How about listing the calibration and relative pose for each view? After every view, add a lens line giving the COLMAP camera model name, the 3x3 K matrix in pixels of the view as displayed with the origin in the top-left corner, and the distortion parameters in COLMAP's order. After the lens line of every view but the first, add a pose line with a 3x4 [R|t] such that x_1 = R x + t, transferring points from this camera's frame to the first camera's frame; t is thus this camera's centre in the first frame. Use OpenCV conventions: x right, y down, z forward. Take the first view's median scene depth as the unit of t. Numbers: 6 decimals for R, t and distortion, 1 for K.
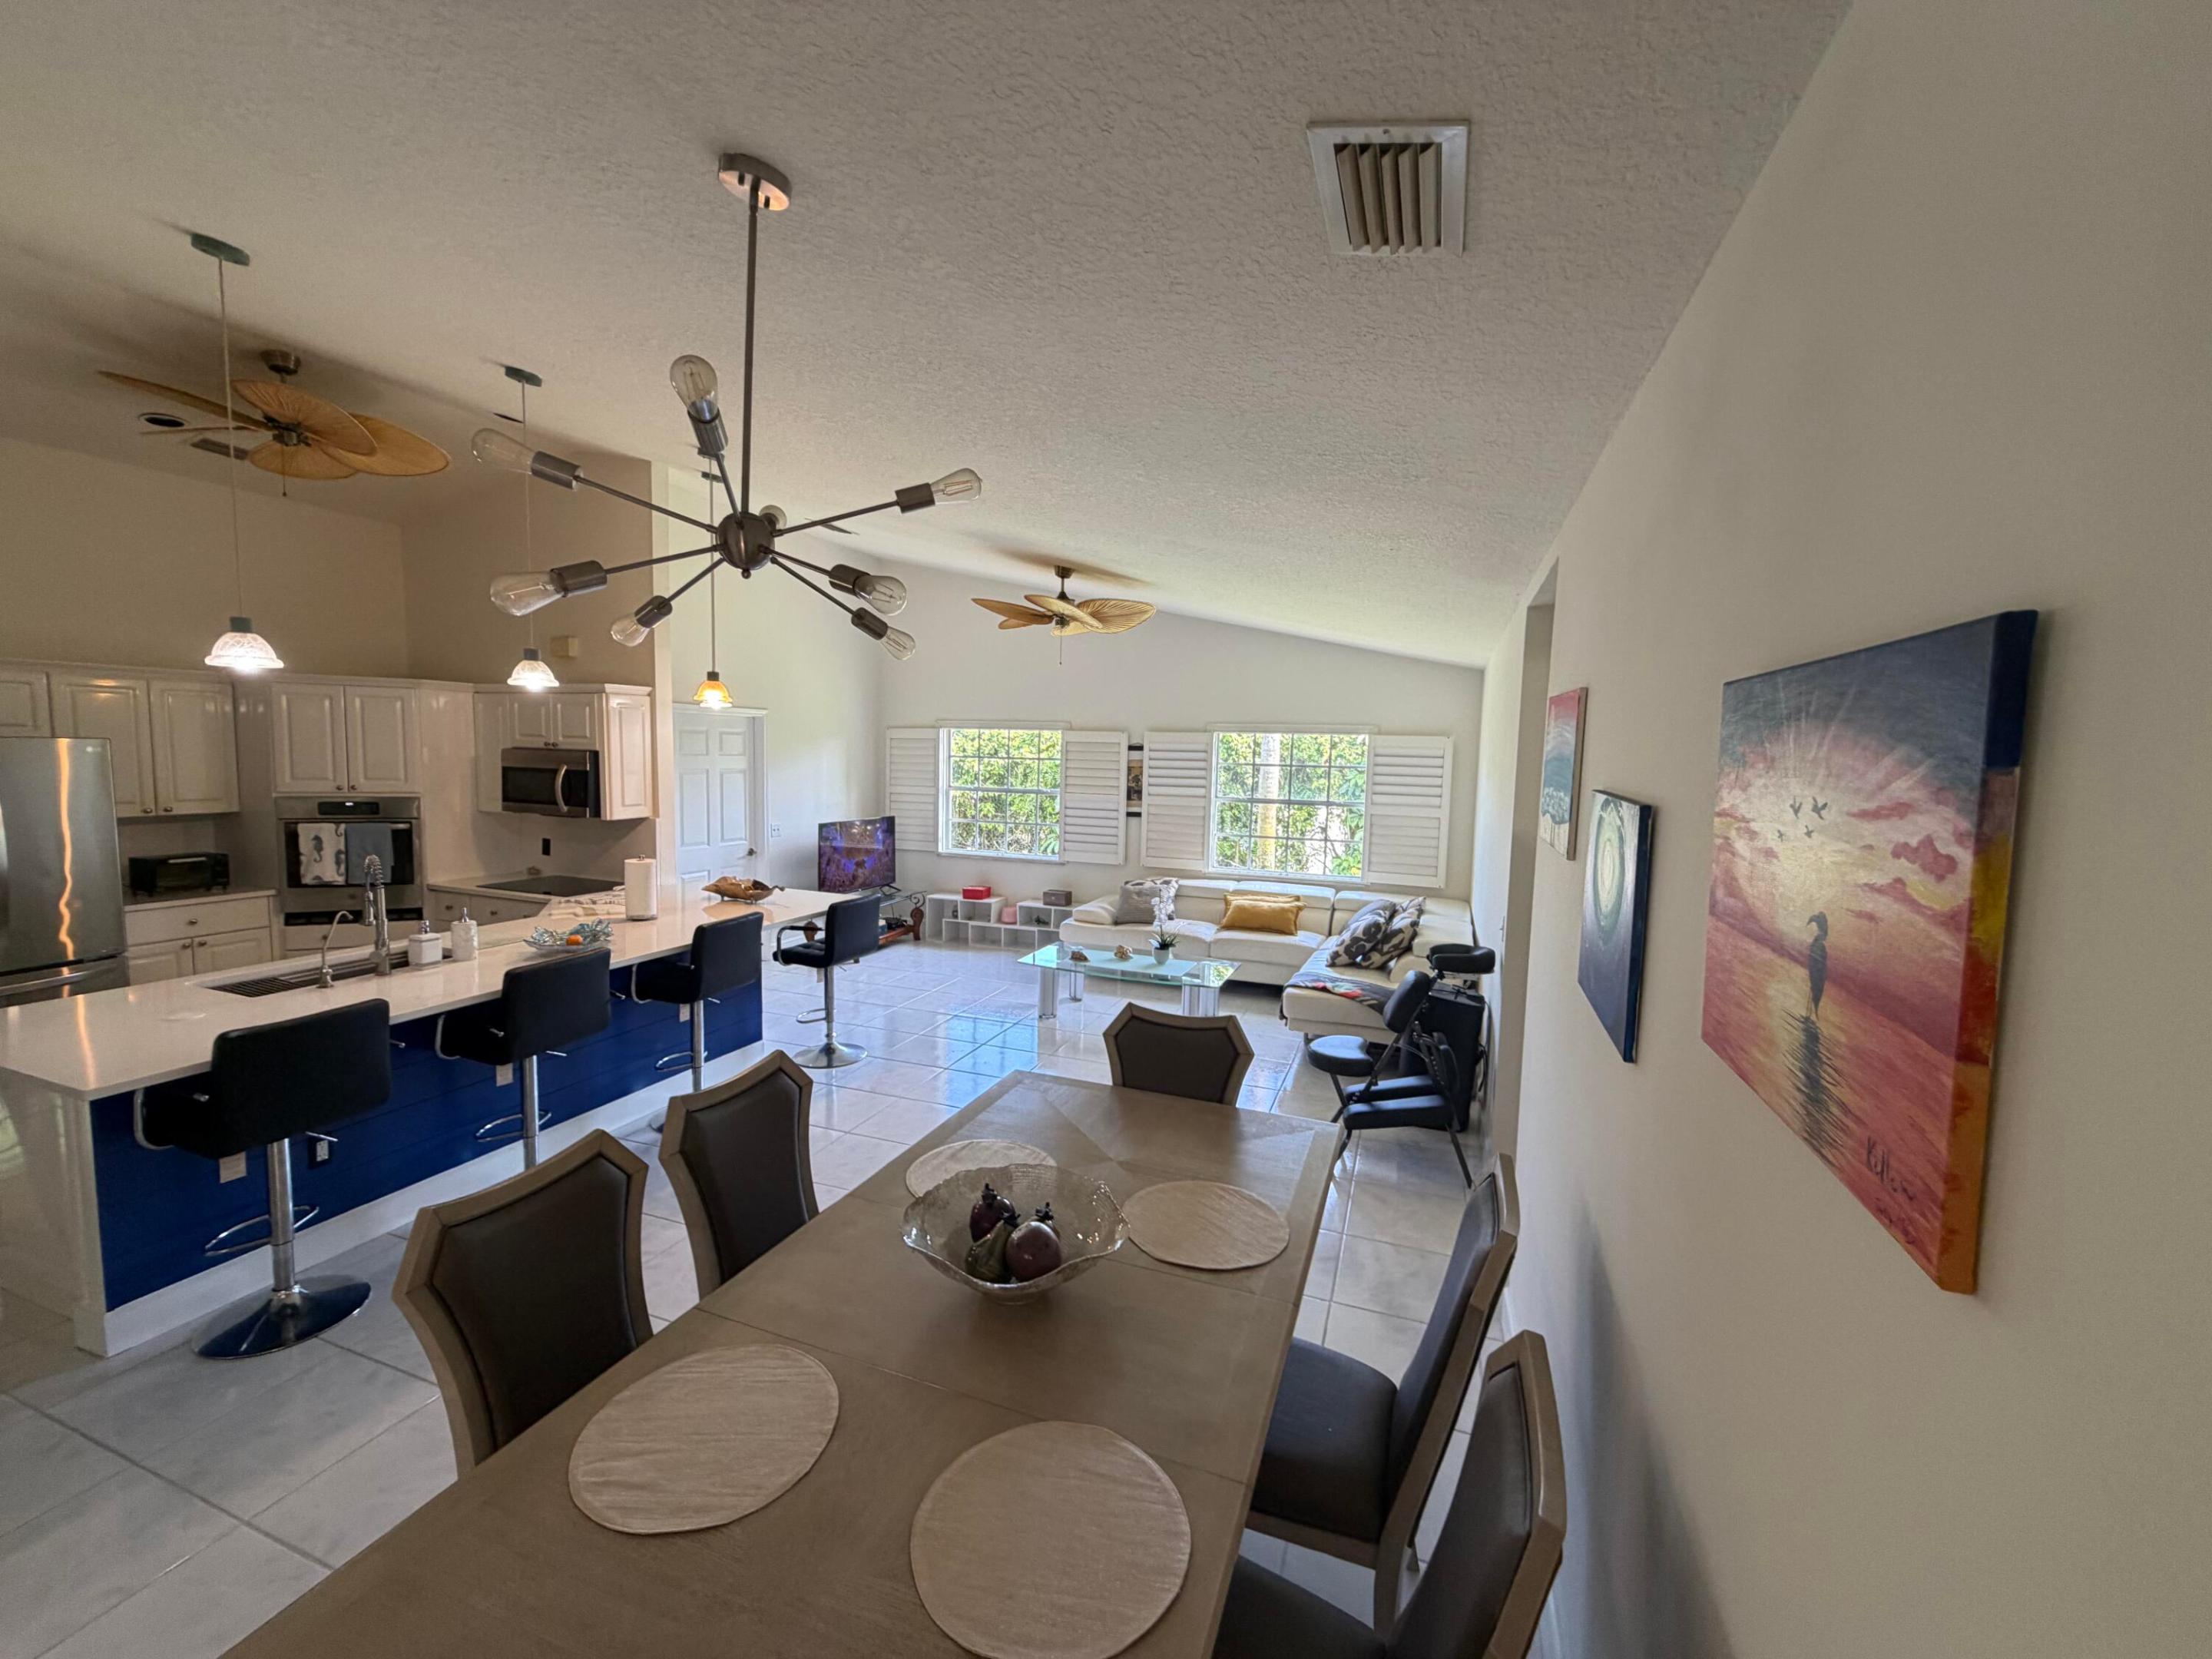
lens RADIAL K [[884.2, 0, 1099.9], [0, 884.2, 826.8], [0, 0, 1]] dist [0.000089, 0.000042]
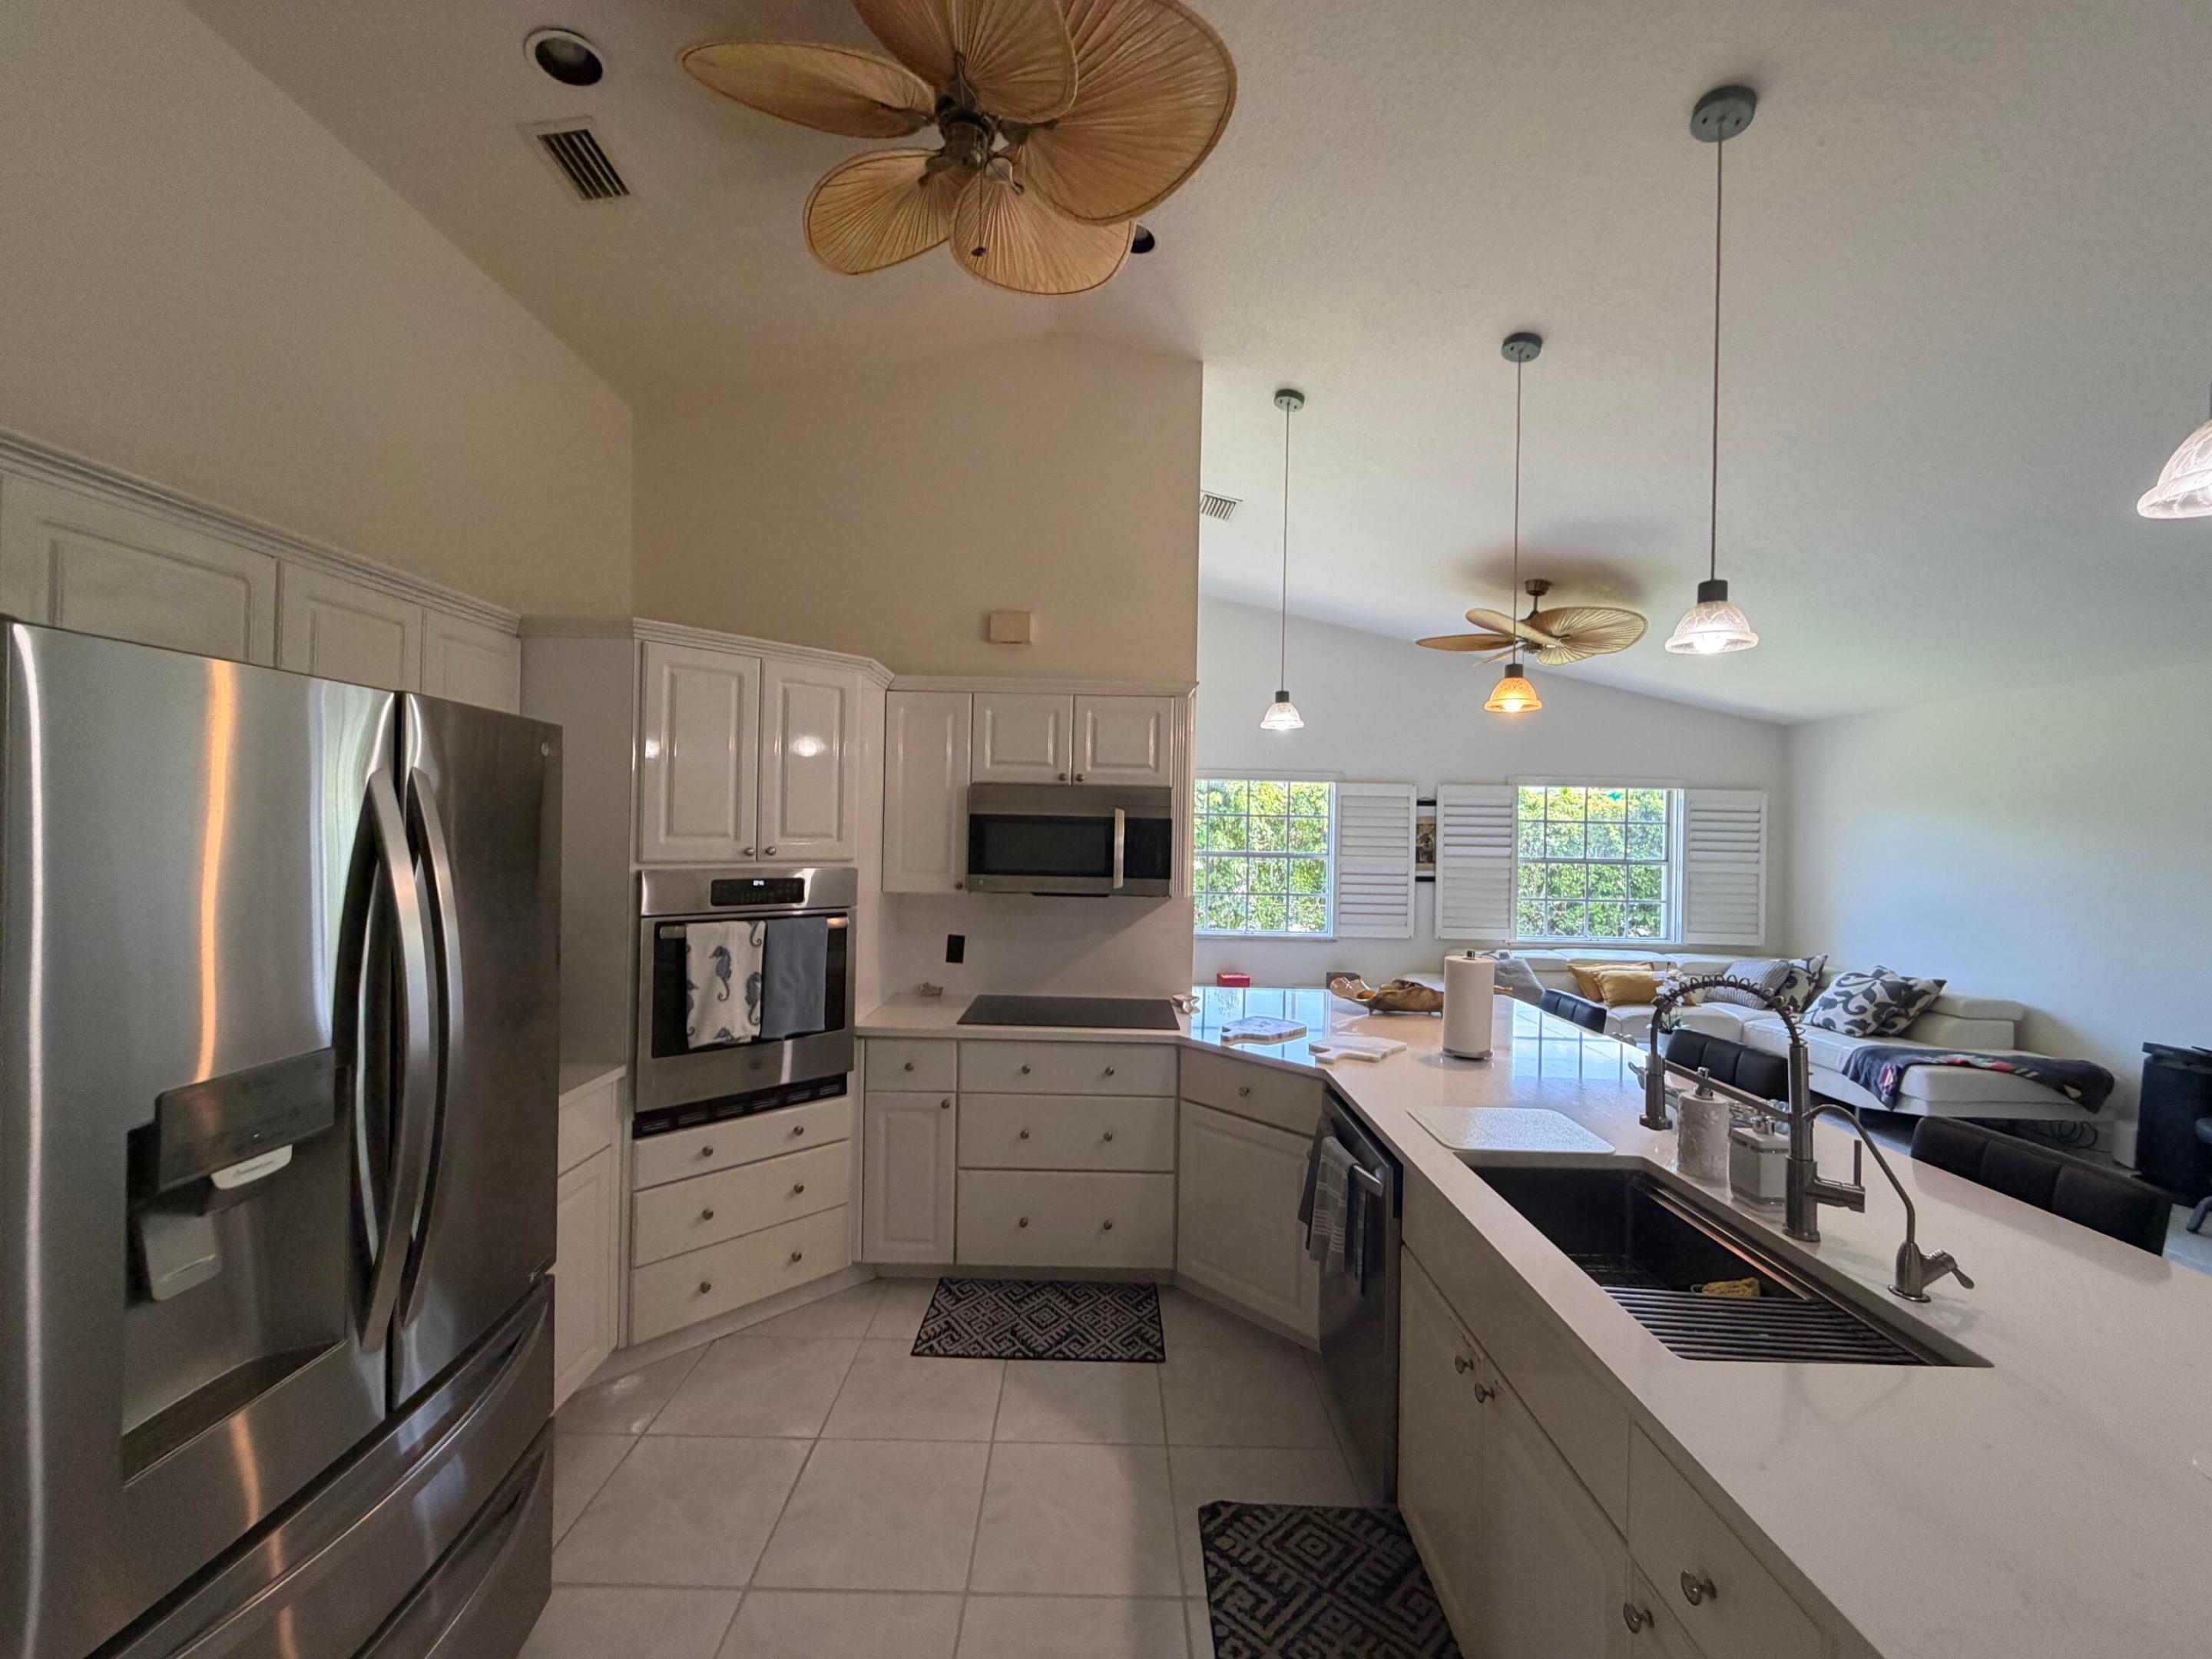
lens RADIAL K [[884.2, 0, 1099.9], [0, 884.2, 826.8], [0, 0, 1]] dist [0.000089, 0.000042]
pose [[0.936811, -0.002689, 0.349826, -0.640115], [0.031665, 0.996518, -0.077136, -0.009351], [-0.348400, 0.083339, 0.933634, 0.336025]]
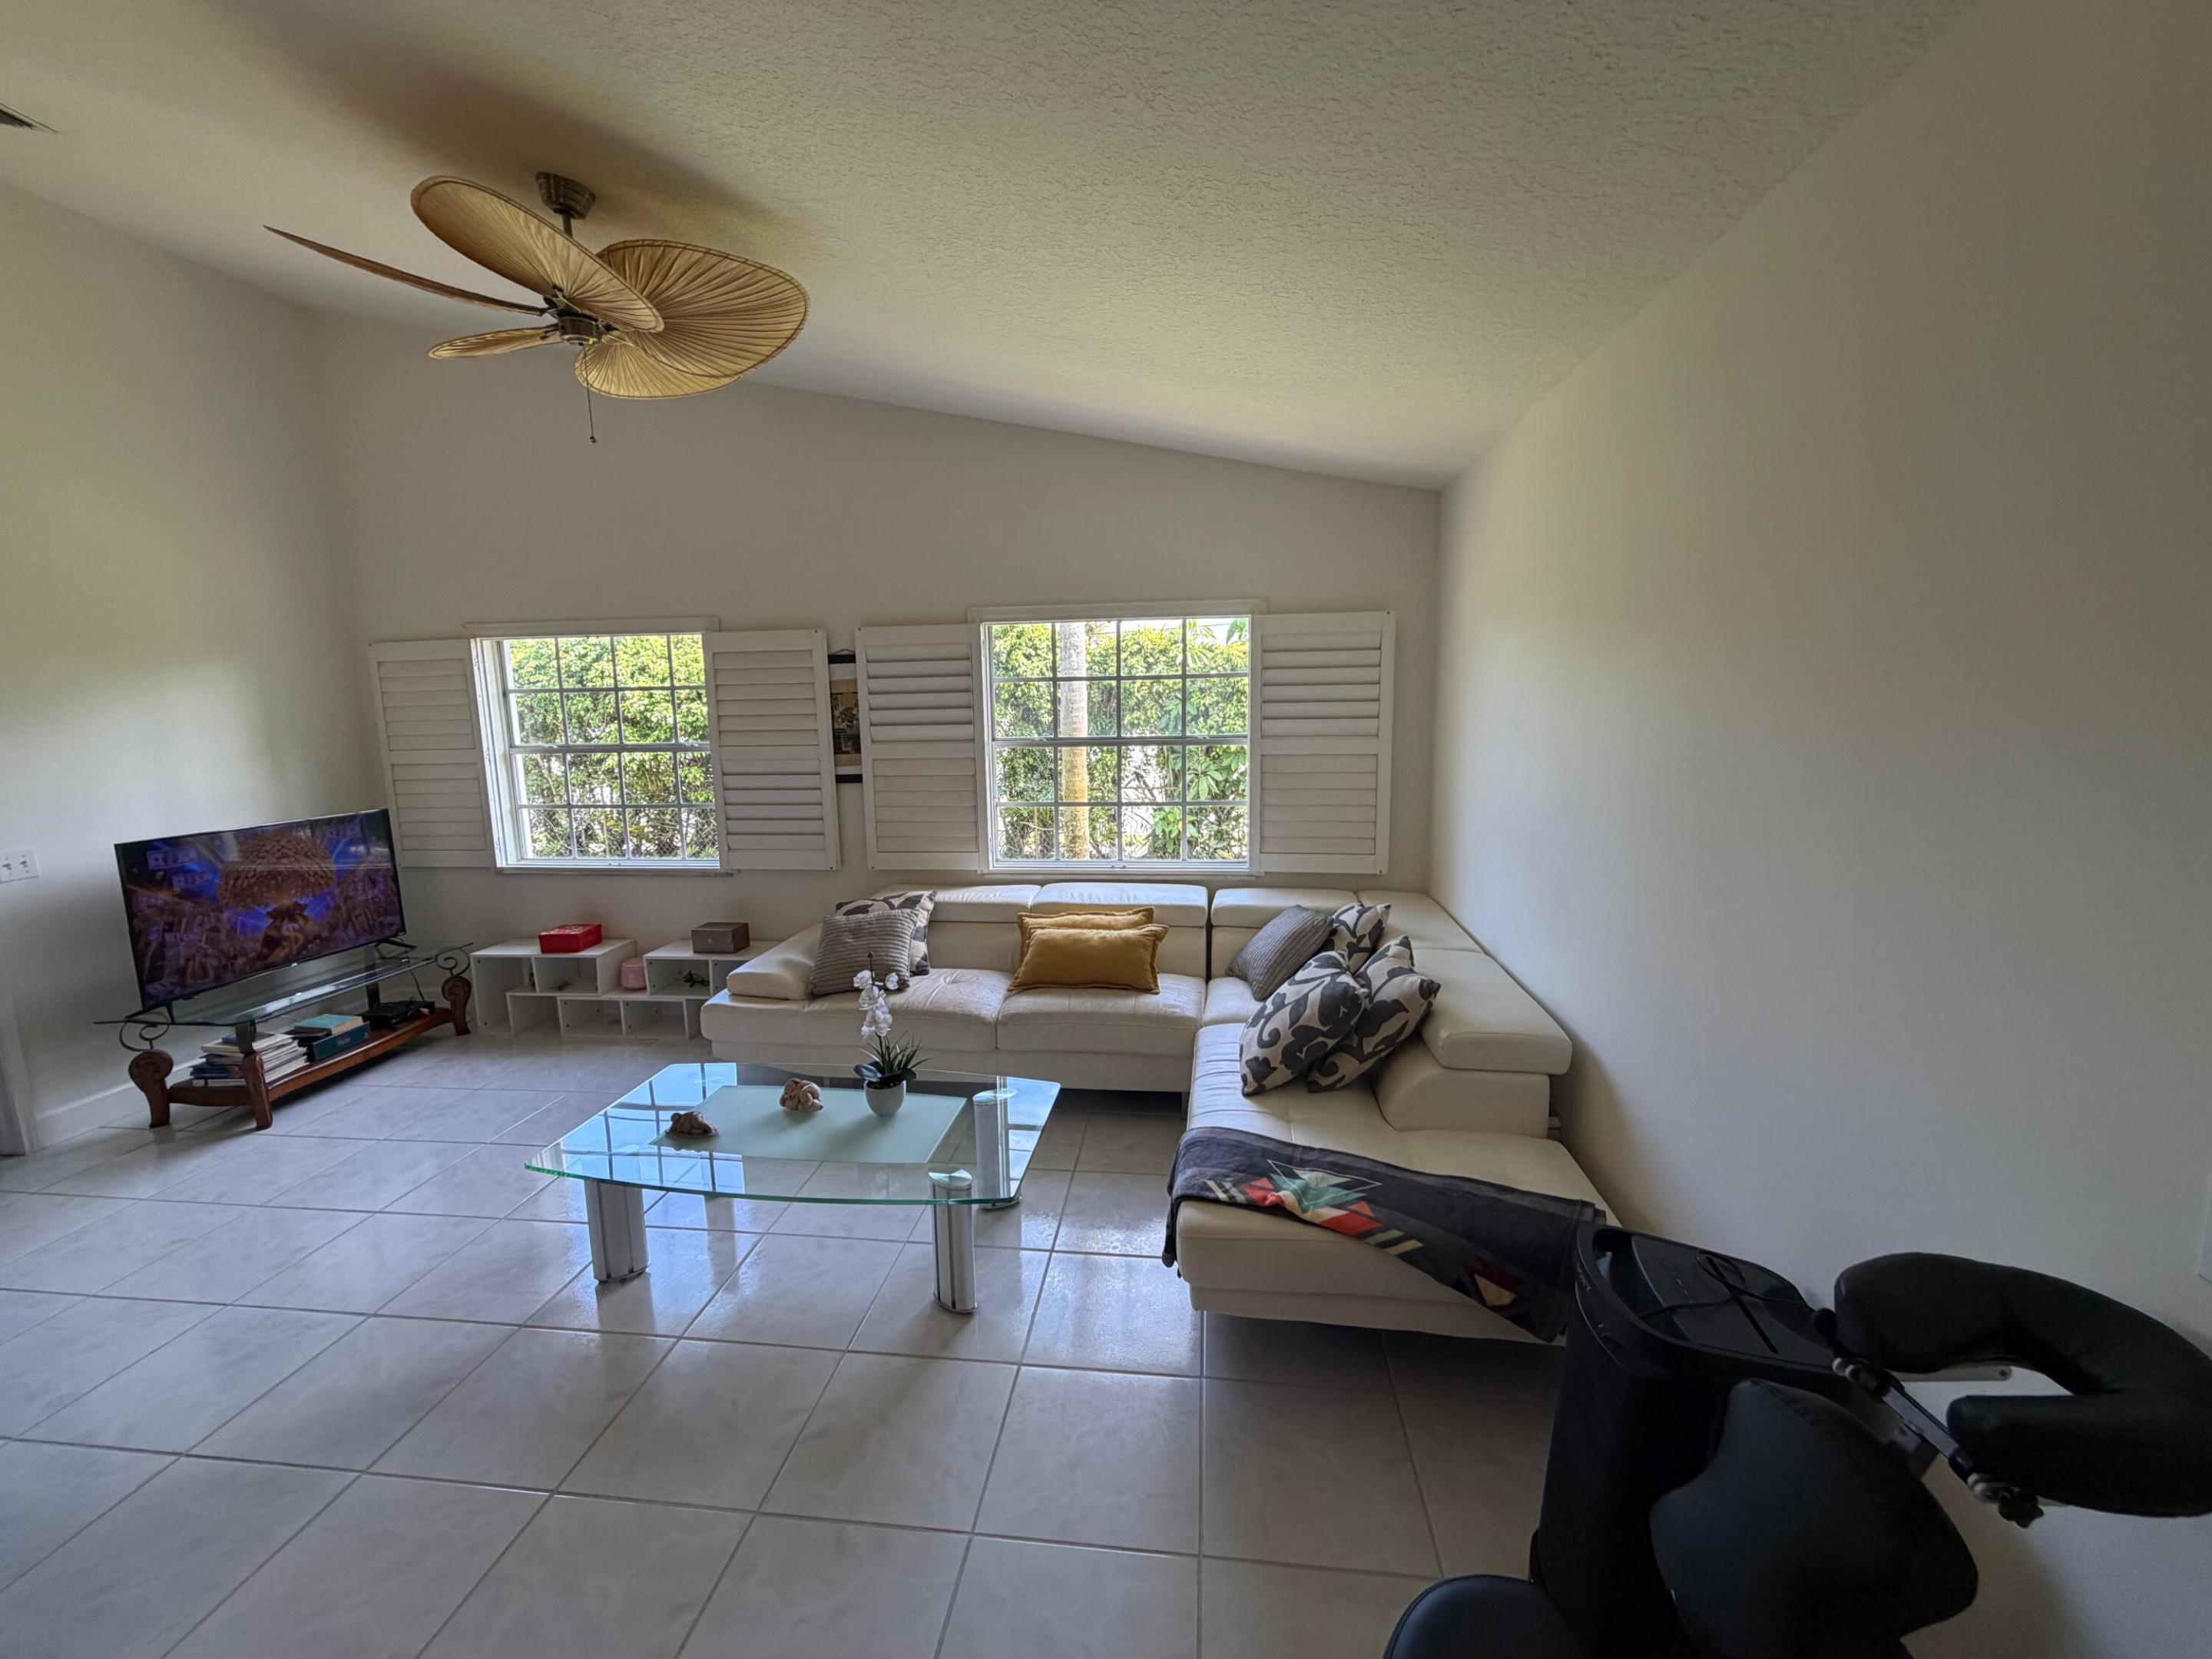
lens RADIAL K [[881.1, 0, 1098.9], [0, 881.1, 828.4], [0, 0, 1]] dist [0.000081, -0.000328]
pose [[0.972126, -0.075892, 0.221838, 0.074928], [0.061872, 0.995662, 0.069491, -0.013158], [-0.226150, -0.053829, 0.972604, 0.476138]]
